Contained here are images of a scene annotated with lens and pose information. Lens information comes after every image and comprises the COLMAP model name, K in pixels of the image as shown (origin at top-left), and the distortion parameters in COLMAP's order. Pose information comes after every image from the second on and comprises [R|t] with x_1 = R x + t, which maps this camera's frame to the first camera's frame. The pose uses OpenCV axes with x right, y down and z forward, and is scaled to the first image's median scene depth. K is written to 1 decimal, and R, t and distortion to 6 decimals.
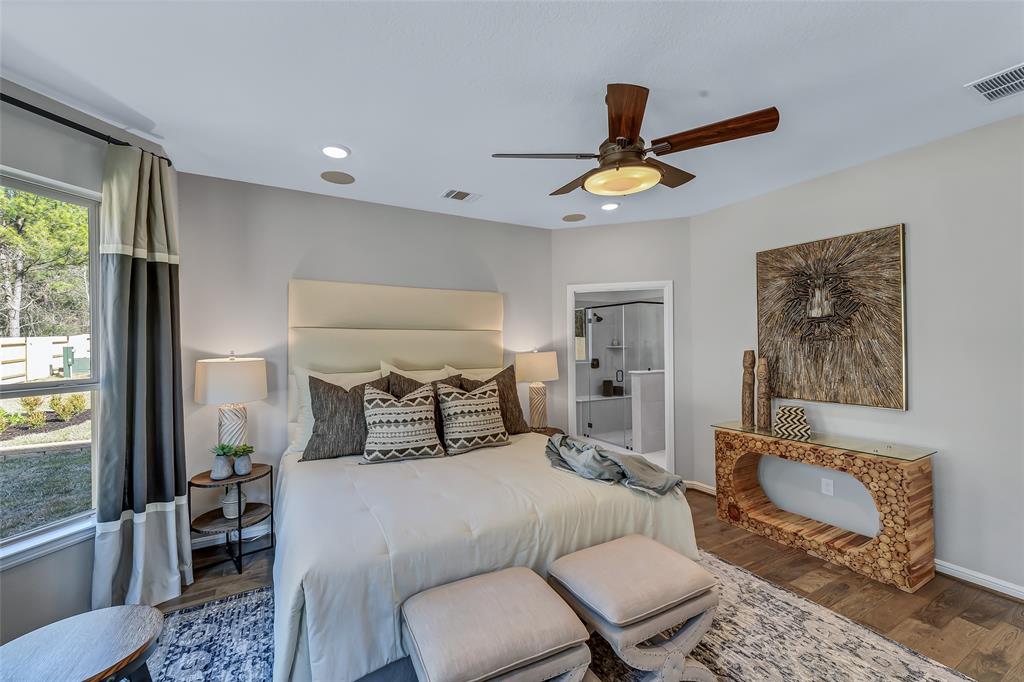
lens RADIAL K [[410.2, 0, 514.2], [0, 410.2, 341.7], [0, 0, 1]] dist [0.012452, -0.004188]
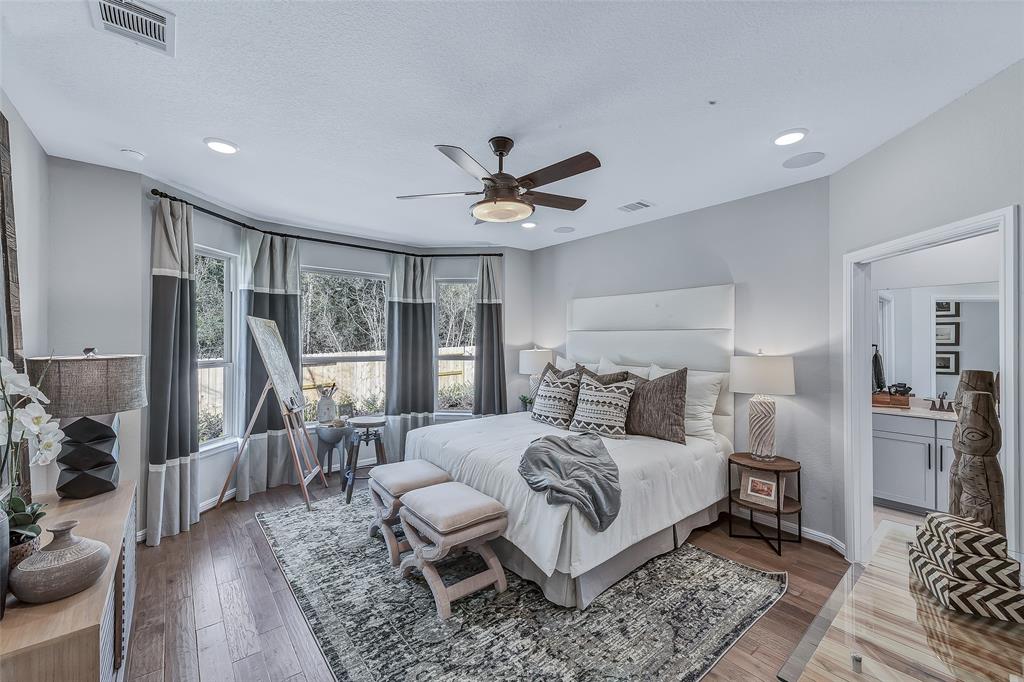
lens RADIAL K [[410.2, 0, 514.9], [0, 410.2, 339.6], [0, 0, 1]] dist [0.012452, -0.004188]
pose [[0.209656, 0.002852, -0.977771, 0.891982], [0.000610, 0.999995, 0.003047, -0.007804], [0.977775, -0.001235, 0.209654, 0.475032]]
